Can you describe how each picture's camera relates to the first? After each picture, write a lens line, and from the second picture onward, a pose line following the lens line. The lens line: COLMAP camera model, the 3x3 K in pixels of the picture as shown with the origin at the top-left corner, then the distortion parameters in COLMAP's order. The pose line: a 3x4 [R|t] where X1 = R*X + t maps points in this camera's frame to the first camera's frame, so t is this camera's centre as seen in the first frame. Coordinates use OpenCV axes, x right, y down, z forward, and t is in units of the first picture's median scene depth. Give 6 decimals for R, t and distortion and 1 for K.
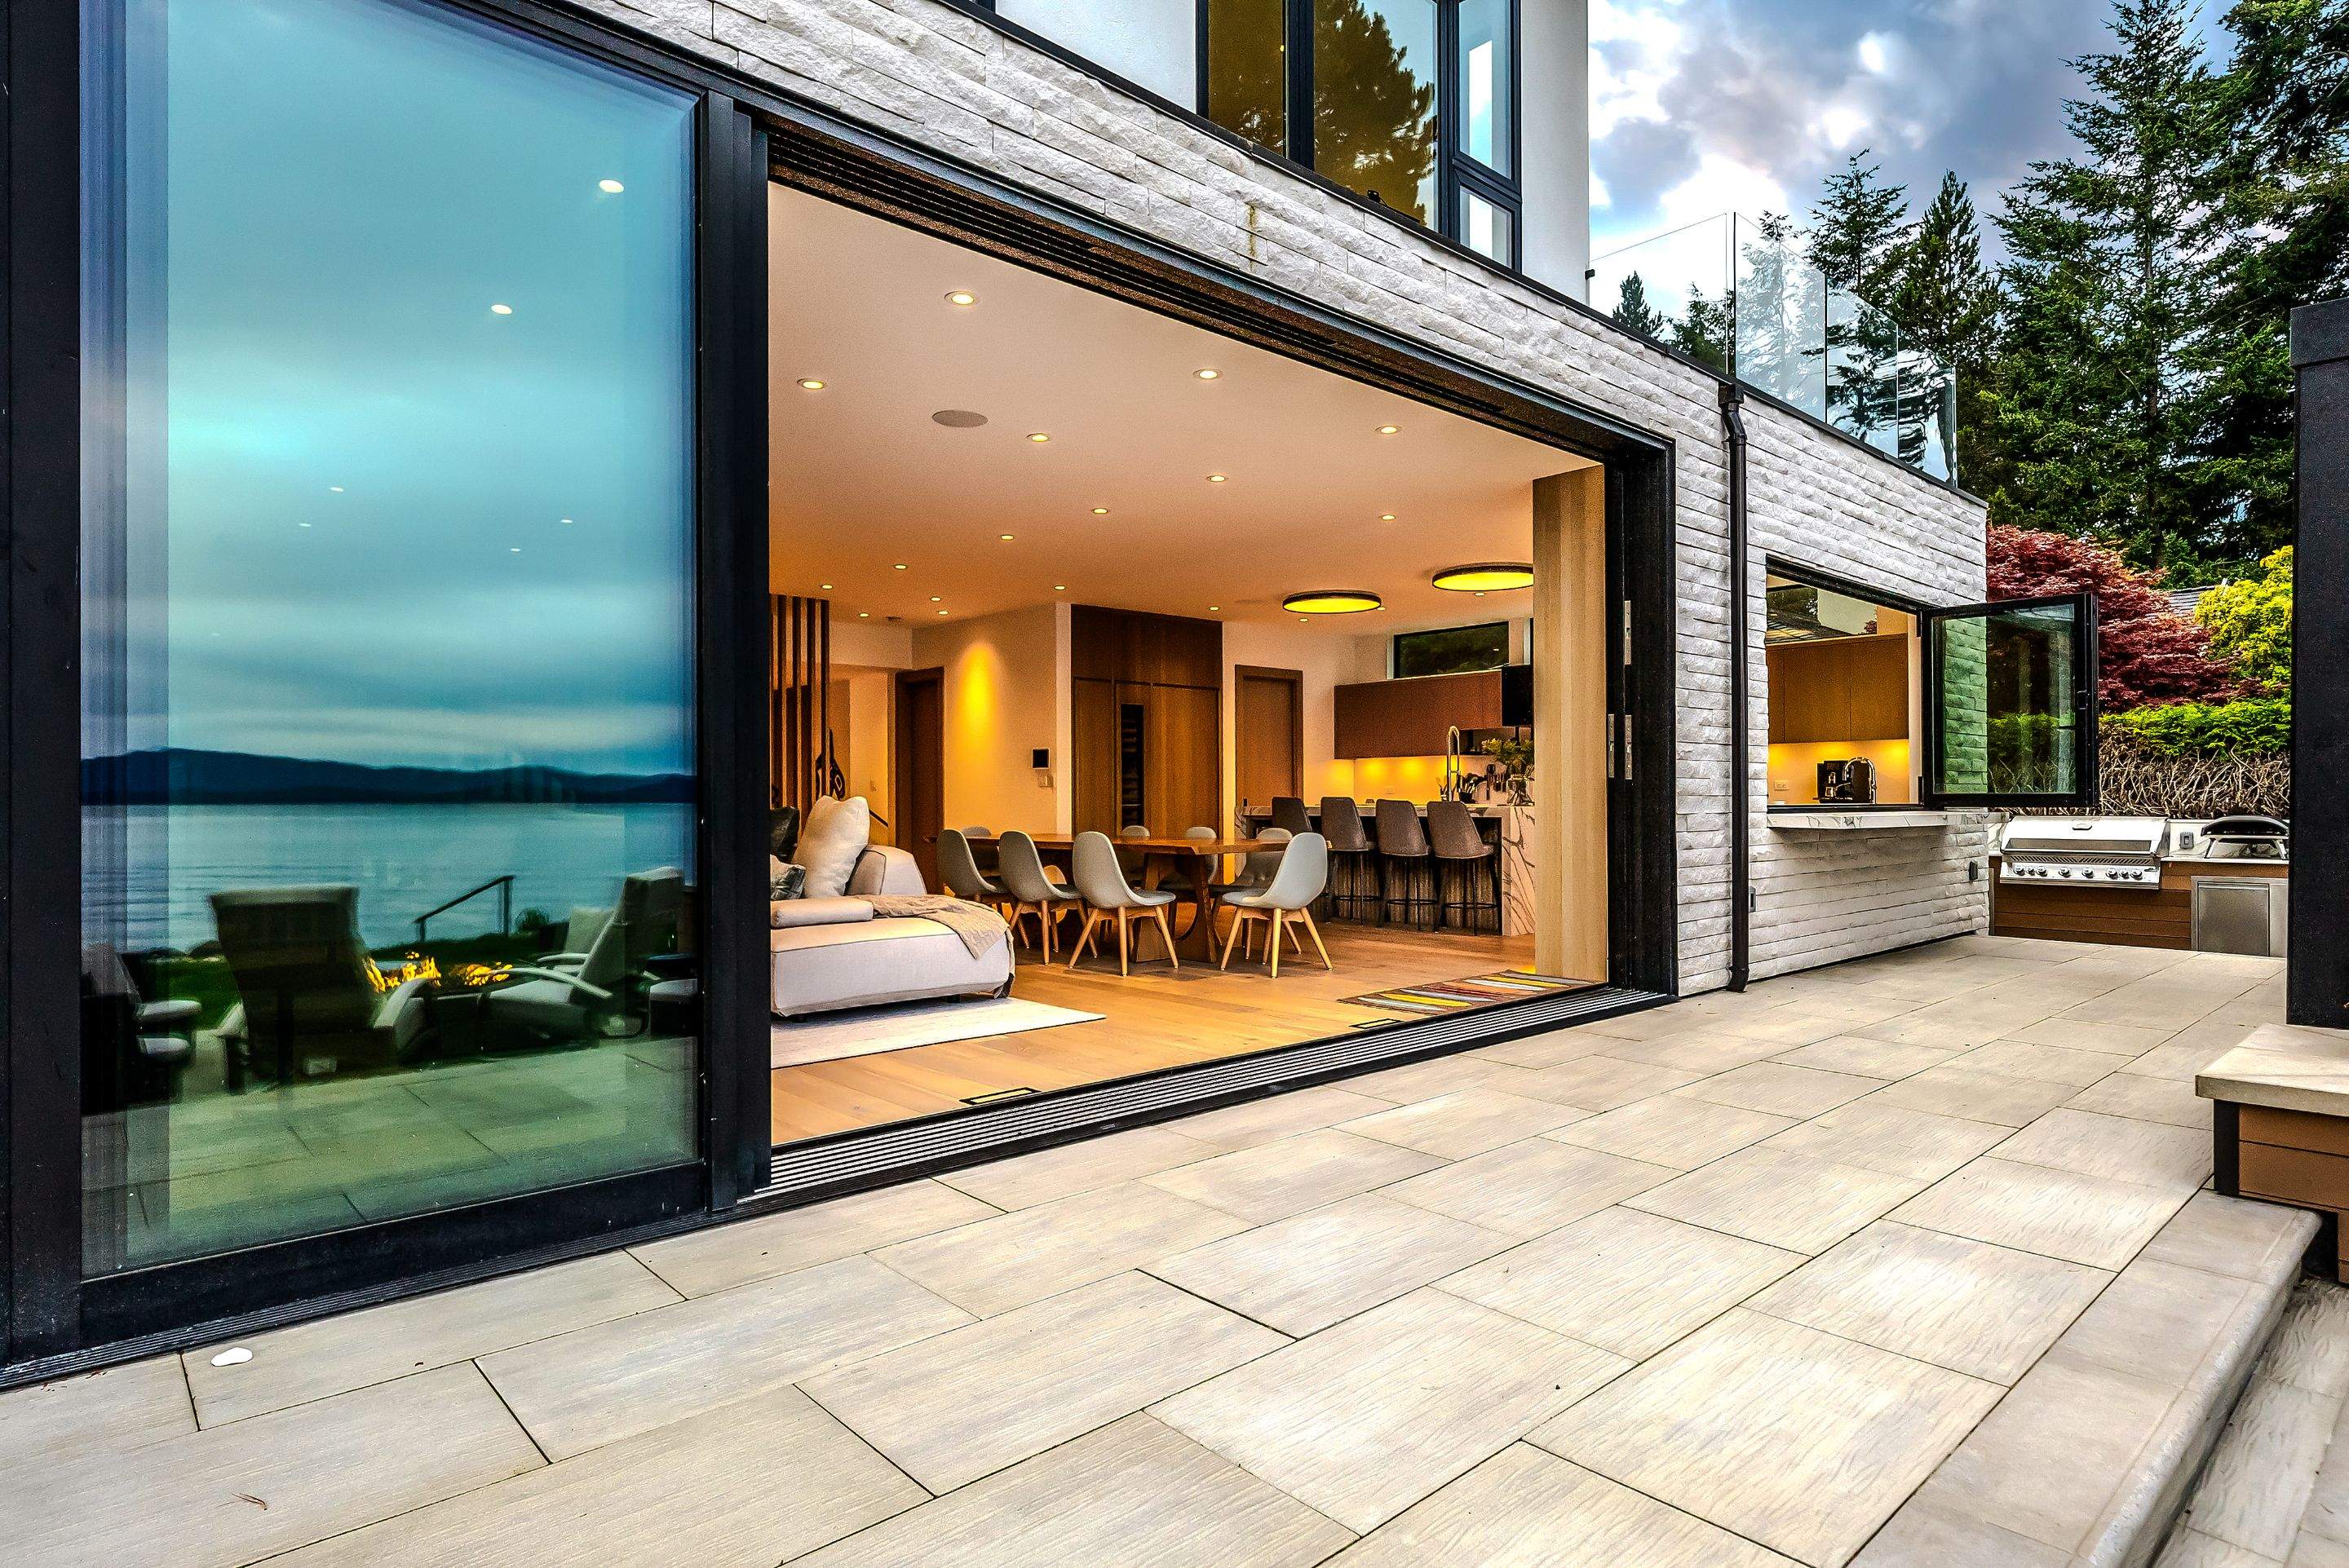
lens RADIAL K [[1284.2, 0, 1169.7], [0, 1284.2, 789.9], [0, 0, 1]] dist [0.001482, 0.000816]
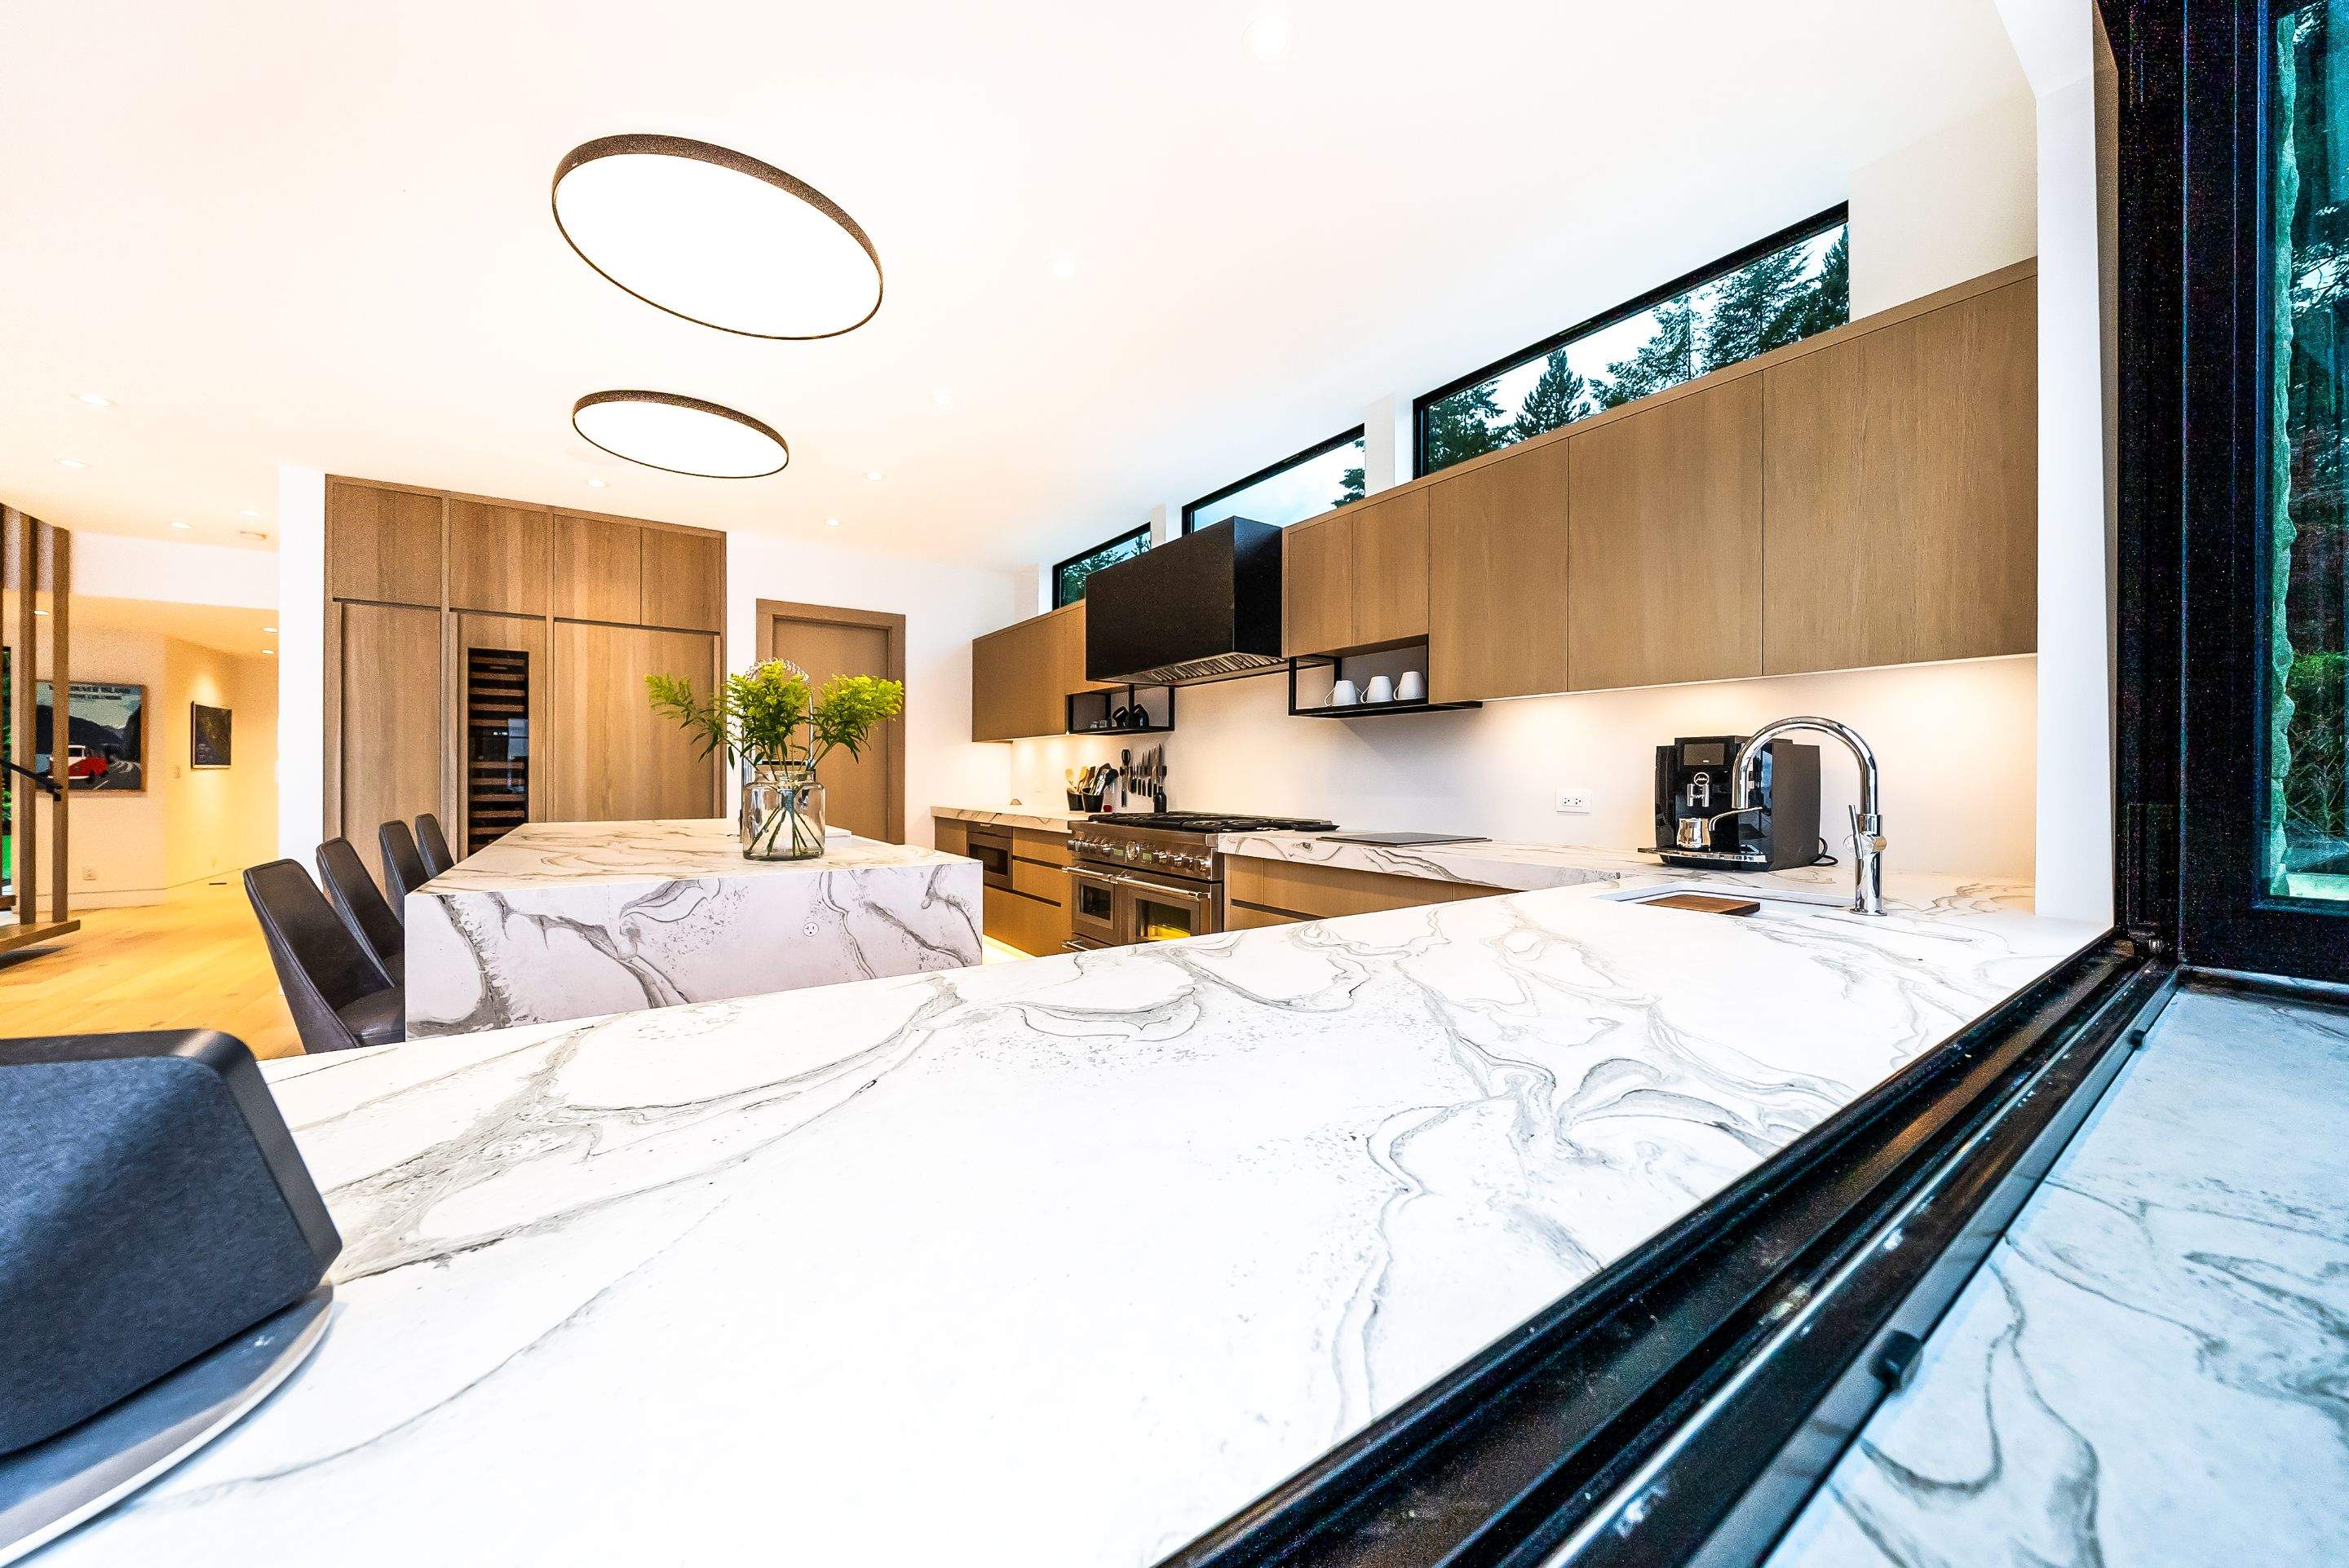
lens RADIAL K [[816.6, 0, 1163.9], [0, 816.6, 767.2], [0, 0, 1]] dist [-0.002172, -0.000013]
pose [[0.990953, 0.007383, -0.134005, 0.125954], [-0.006899, 0.999968, 0.004073, -0.005037], [0.134031, -0.003112, 0.990972, 0.239116]]
